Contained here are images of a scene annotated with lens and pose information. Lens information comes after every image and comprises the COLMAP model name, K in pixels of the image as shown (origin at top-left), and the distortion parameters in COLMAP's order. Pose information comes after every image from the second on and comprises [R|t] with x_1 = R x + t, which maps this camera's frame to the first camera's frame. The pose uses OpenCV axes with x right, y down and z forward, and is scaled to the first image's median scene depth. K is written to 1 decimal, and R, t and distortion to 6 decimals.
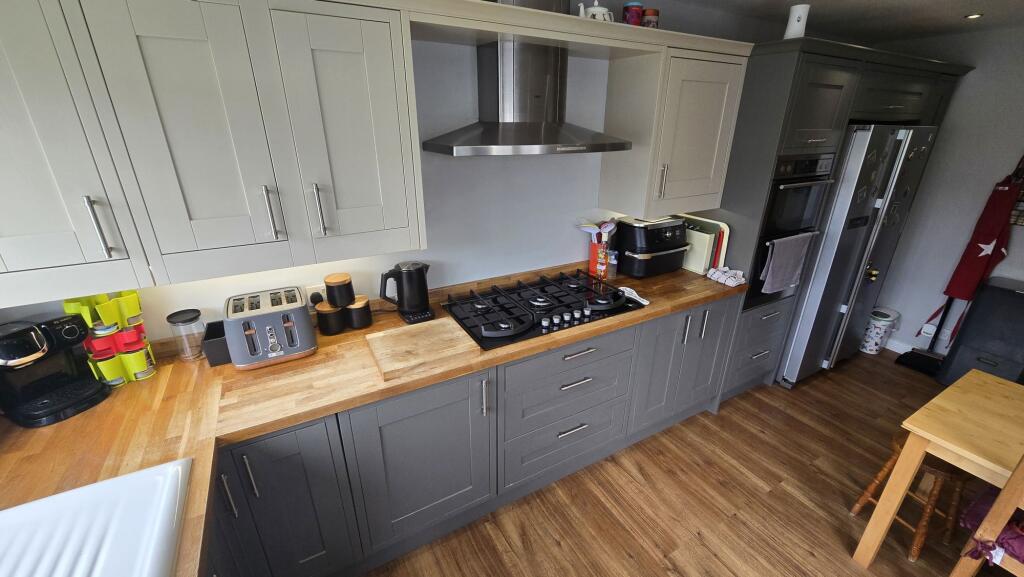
lens RADIAL K [[419.6, 0, 517.2], [0, 419.6, 294.5], [0, 0, 1]] dist [-0.000156, 0.000208]
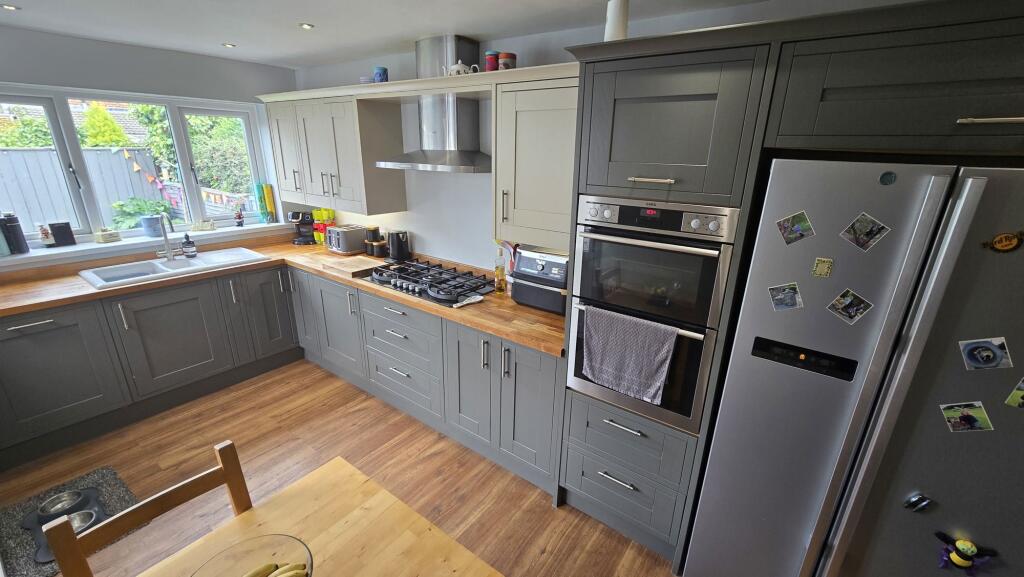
lens RADIAL K [[419.6, 0, 515.9], [0, 419.6, 292.6], [0, 0, 1]] dist [-0.000156, 0.000208]
pose [[0.400243, 0.296437, -0.867139, 1.335071], [-0.371046, 0.917626, 0.142433, -0.232256], [0.837932, 0.264741, 0.477265, 0.588886]]
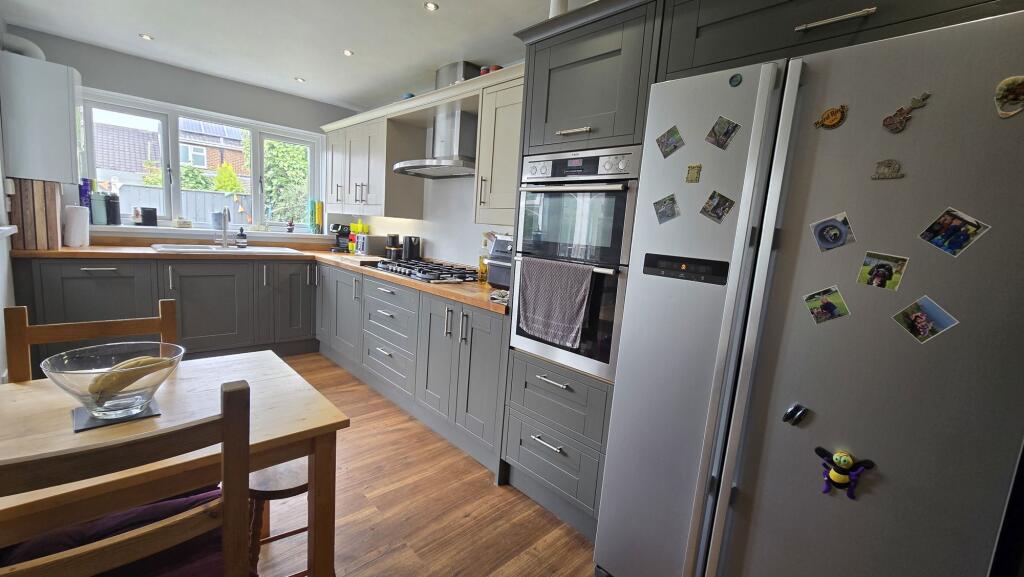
lens RADIAL K [[419.6, 0, 517.2], [0, 419.6, 290.2], [0, 0, 1]] dist [-0.000156, 0.000208]
pose [[0.245791, 0.148067, -0.957947, 1.531433], [-0.440148, 0.897555, 0.025799, -0.094871], [0.863630, 0.415297, 0.285783, 0.874008]]
